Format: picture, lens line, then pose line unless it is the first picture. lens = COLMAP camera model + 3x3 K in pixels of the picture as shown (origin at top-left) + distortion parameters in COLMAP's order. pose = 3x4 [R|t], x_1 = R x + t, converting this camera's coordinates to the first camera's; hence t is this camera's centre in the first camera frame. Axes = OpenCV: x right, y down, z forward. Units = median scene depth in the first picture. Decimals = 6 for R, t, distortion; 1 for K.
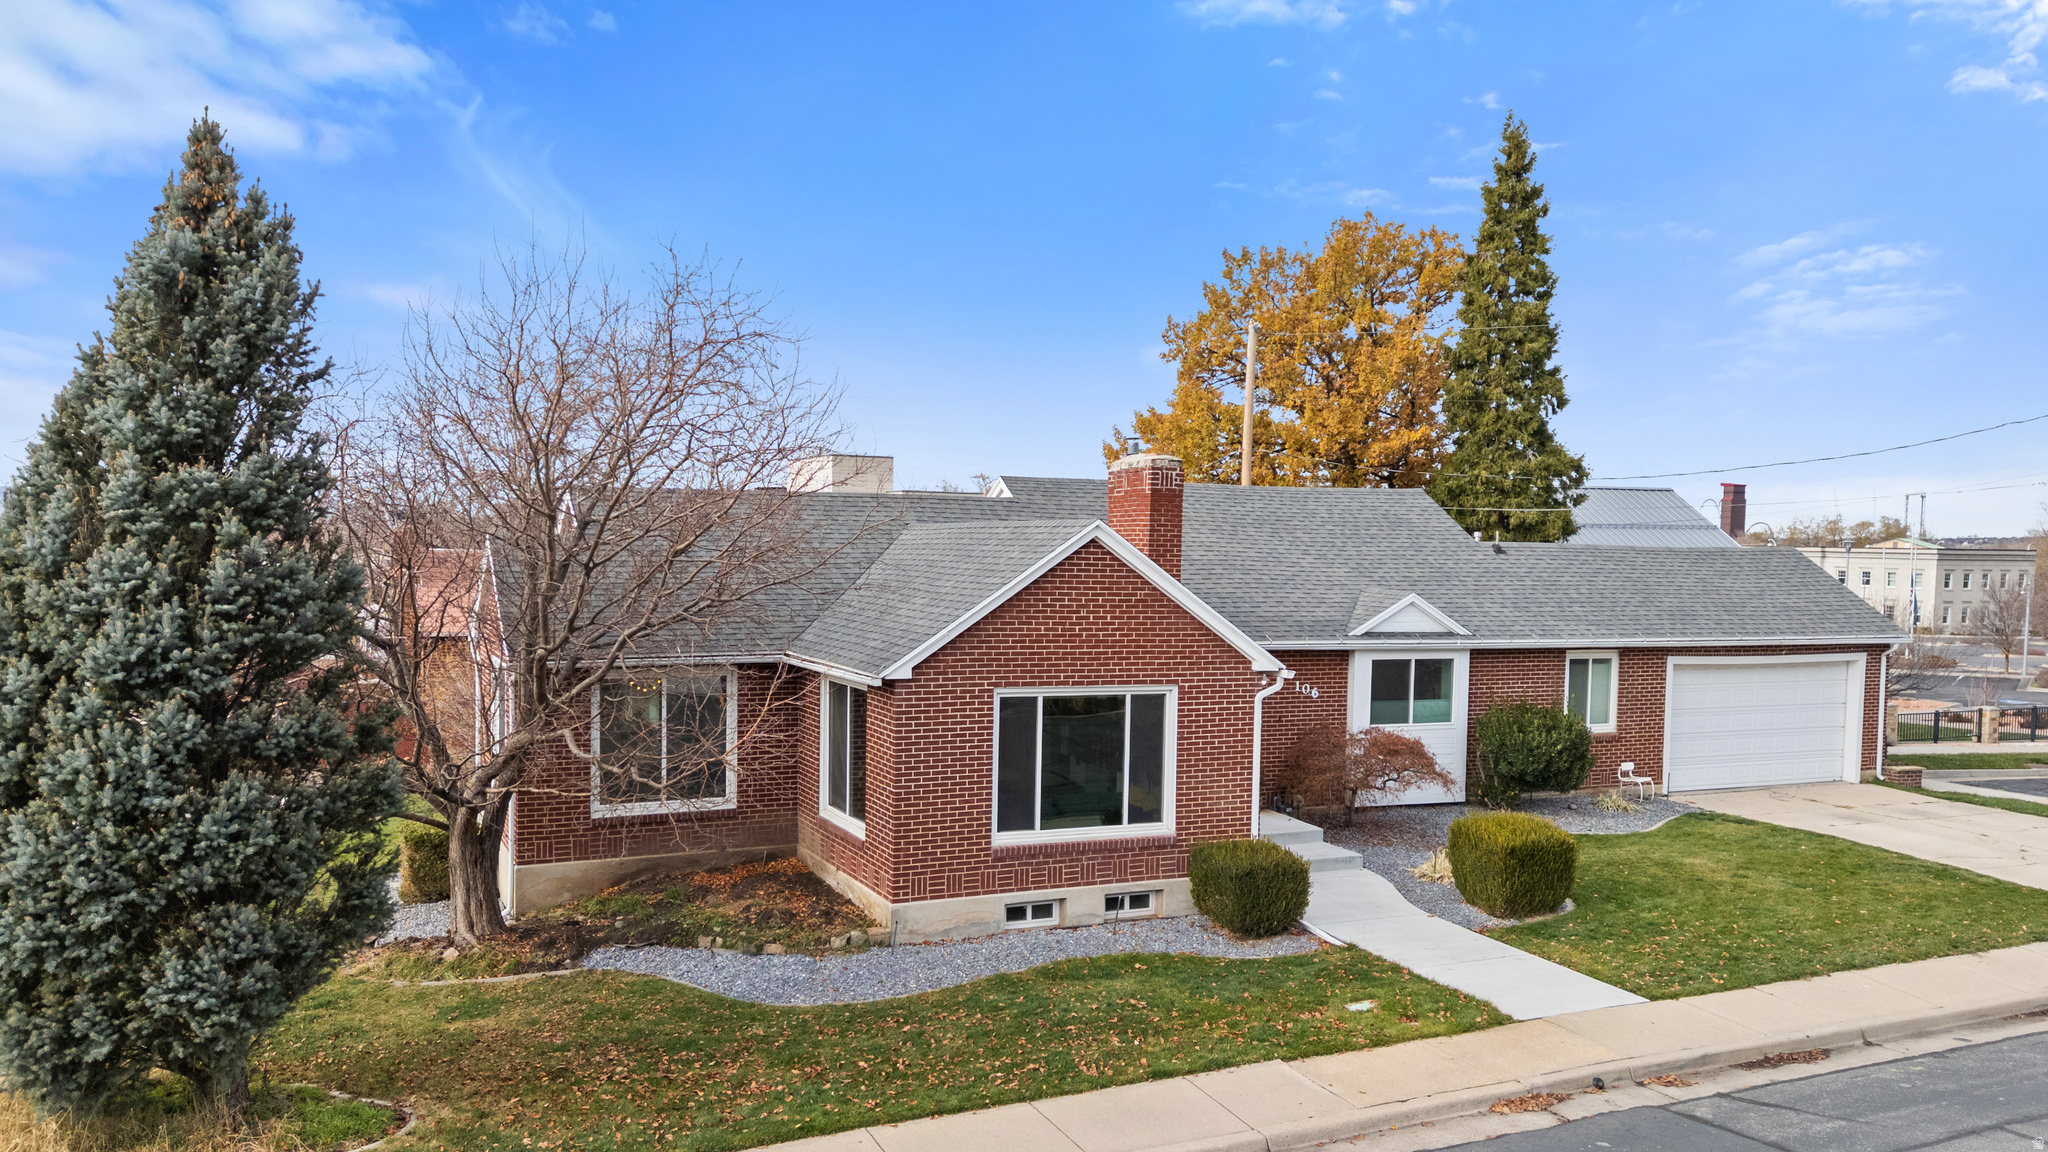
lens RADIAL K [[1456.3, 0, 1024.0], [0, 1456.3, 576.0], [0, 0, 1]] dist [0.076918, -0.064463]
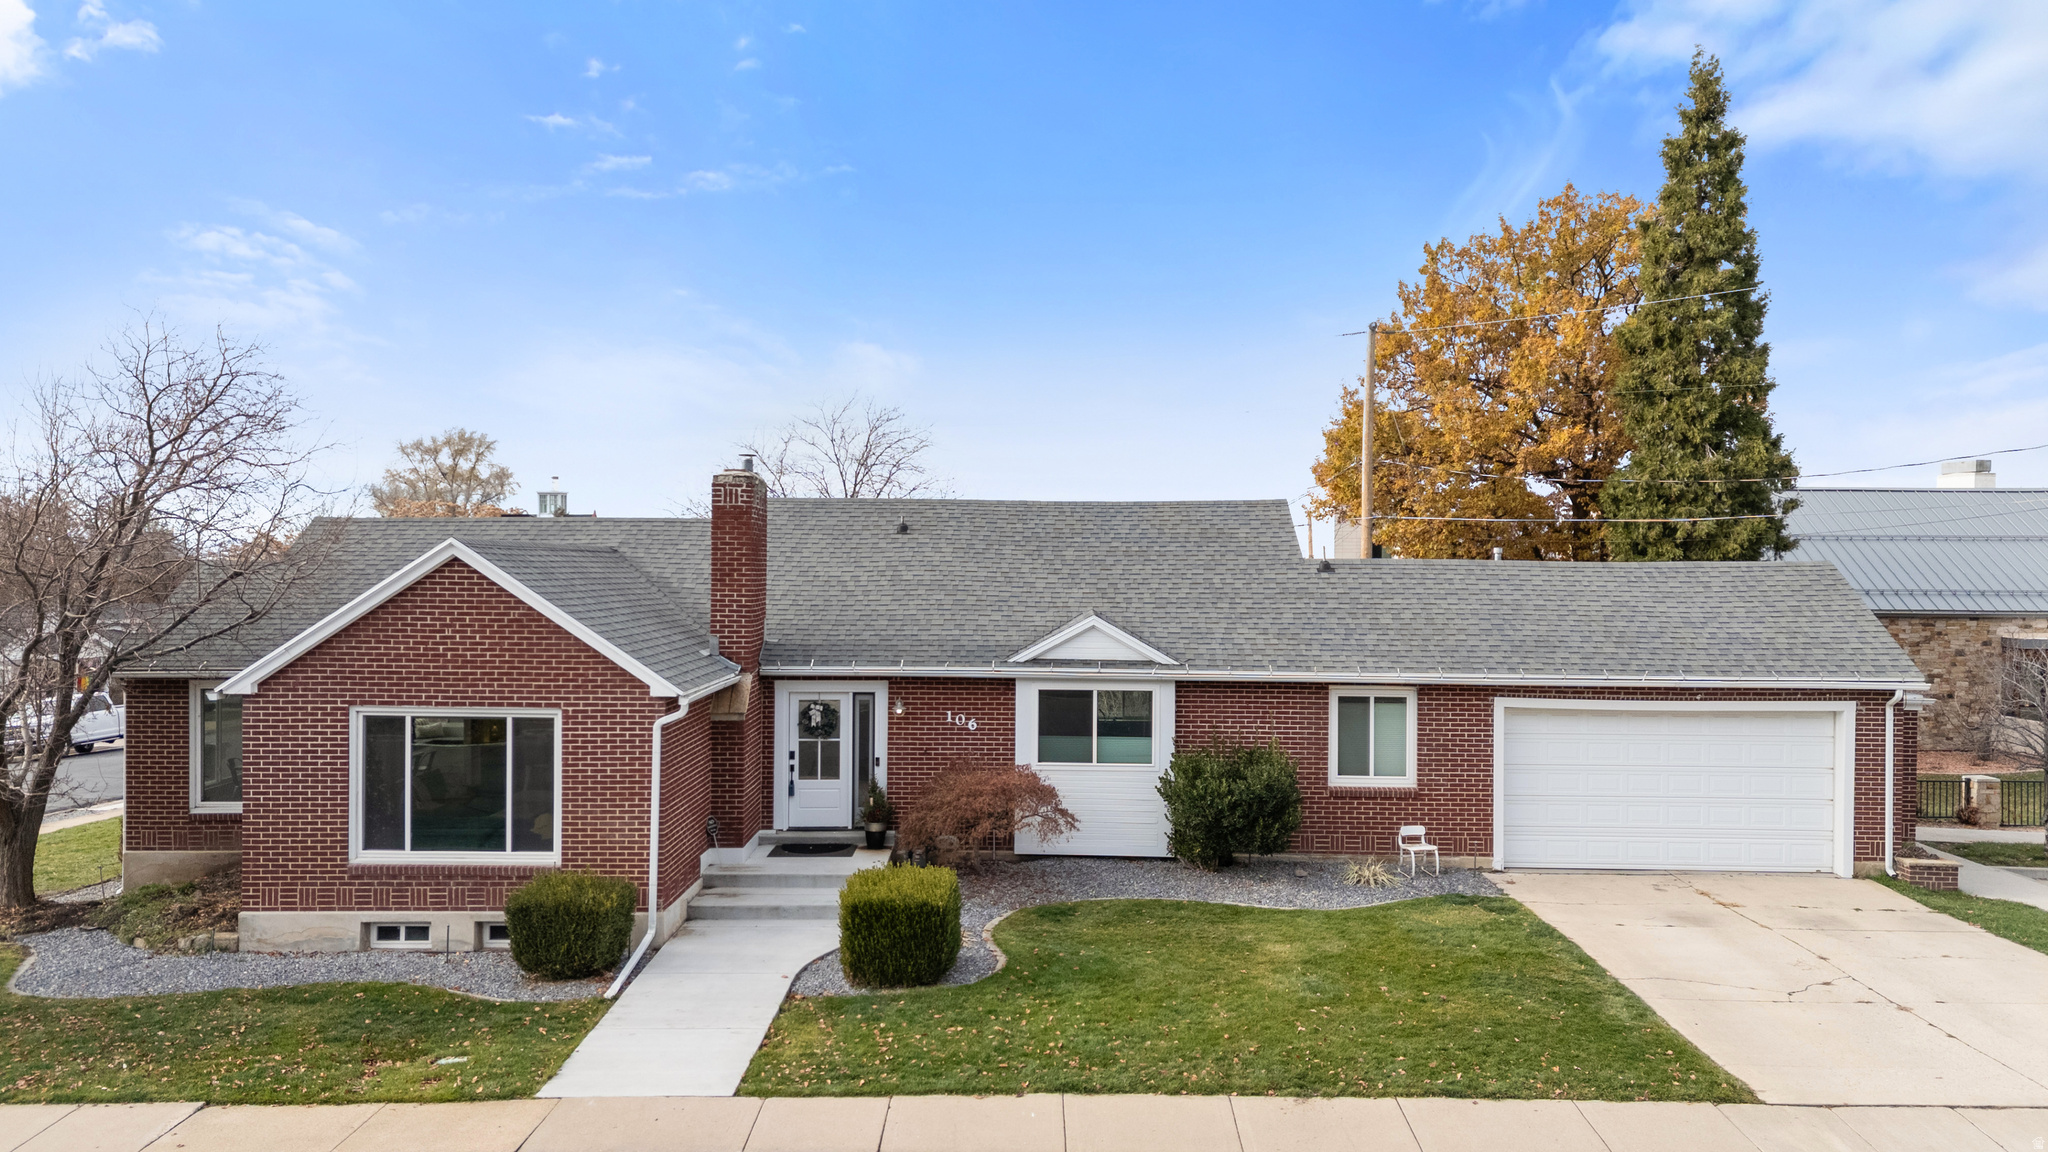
lens RADIAL K [[1424.3, 0, 1055.0], [0, 1424.3, 546.5], [0, 0, 1]] dist [0.075219, -0.068393]
pose [[0.912016, -0.014829, -0.409886, 0.773430], [-0.001328, 0.999234, -0.039106, 0.004403], [0.410152, 0.036210, 0.911298, 0.259367]]
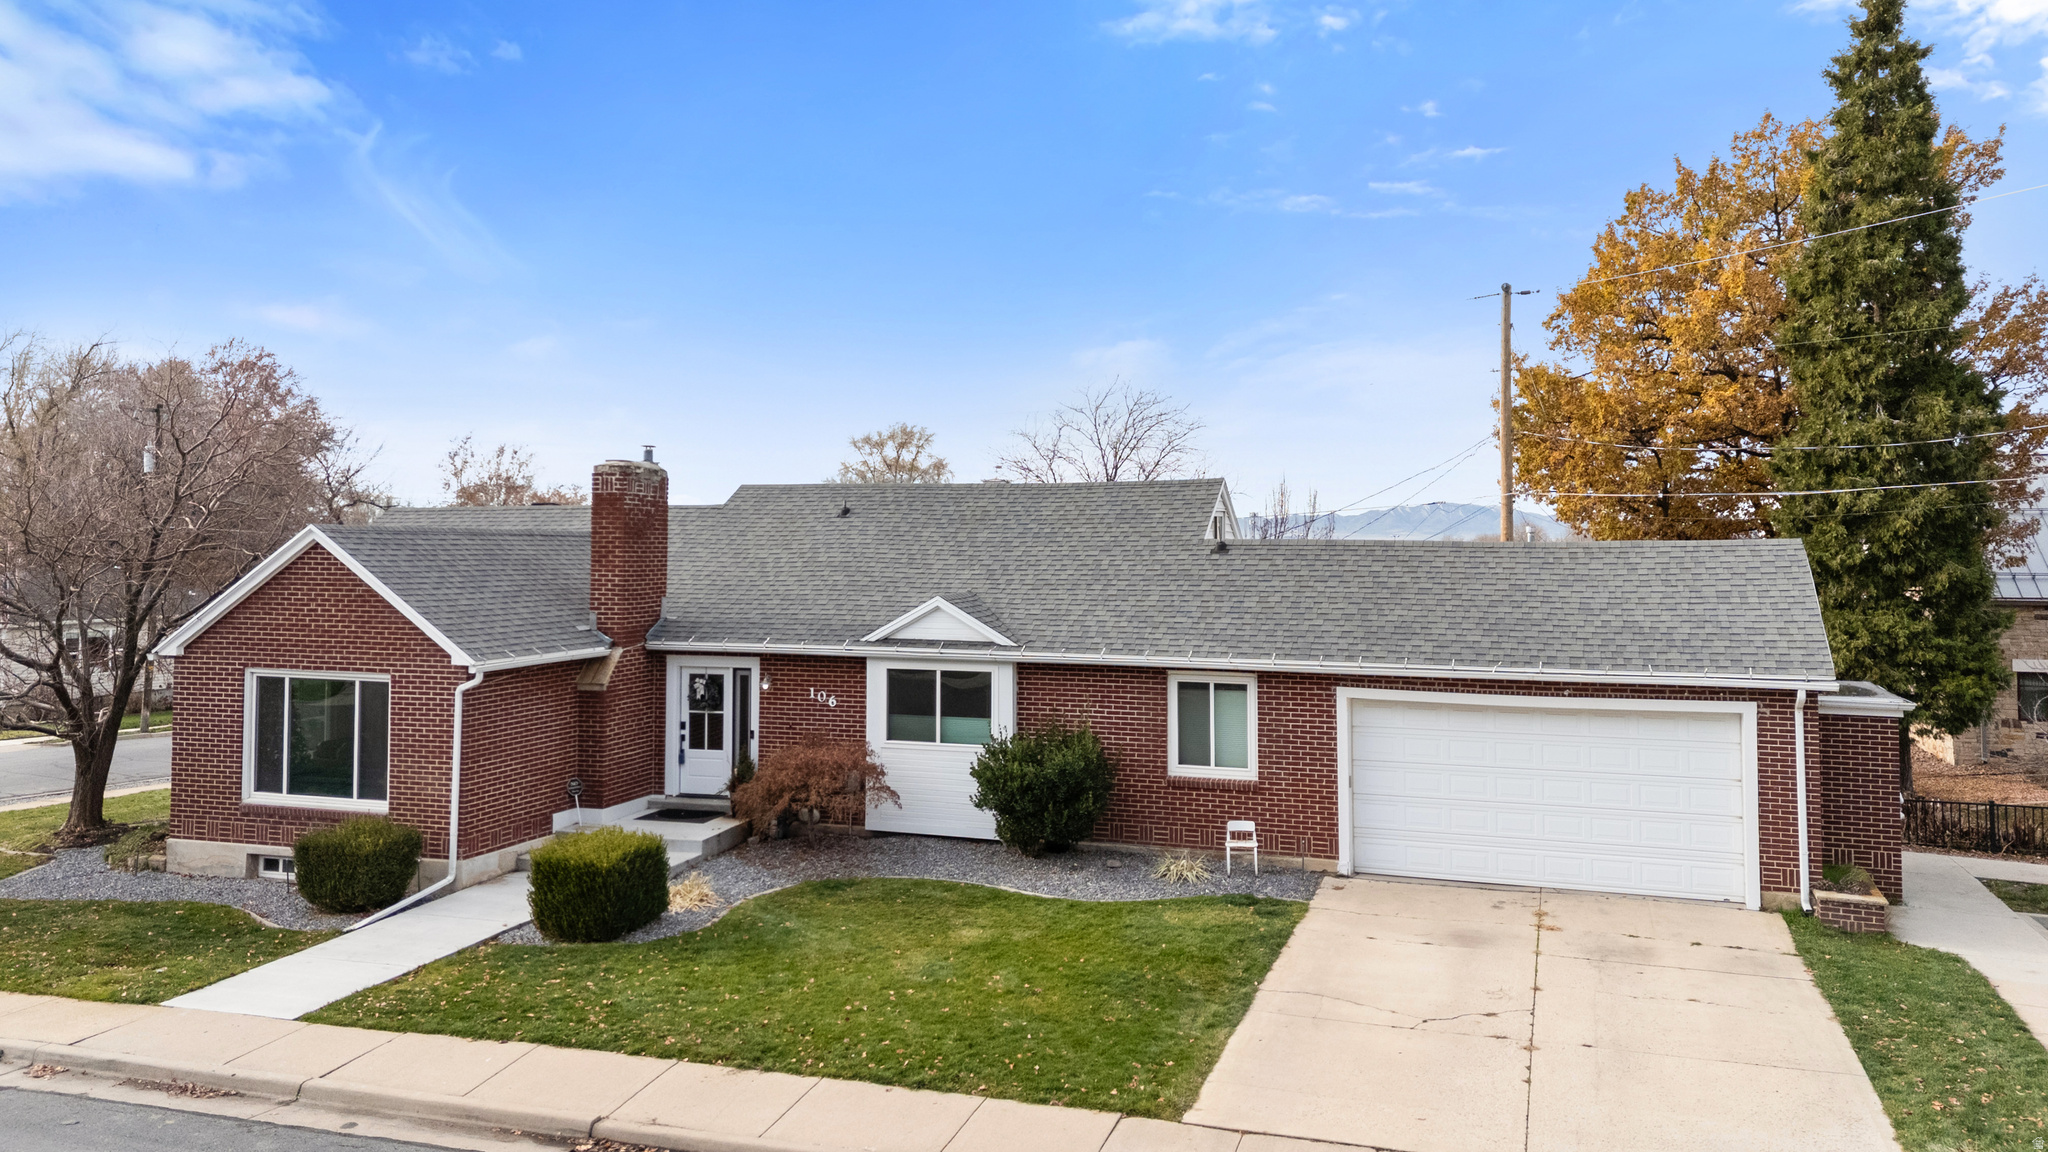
lens RADIAL K [[1459.7, 0, 1100.7], [0, 1459.7, 476.7], [0, 0, 1]] dist [0.056550, -0.031705]
pose [[0.743943, -0.045108, -0.666719, 1.216029], [-0.006453, 0.997188, -0.074667, 0.006040], [0.668212, 0.059851, 0.741560, 0.513451]]
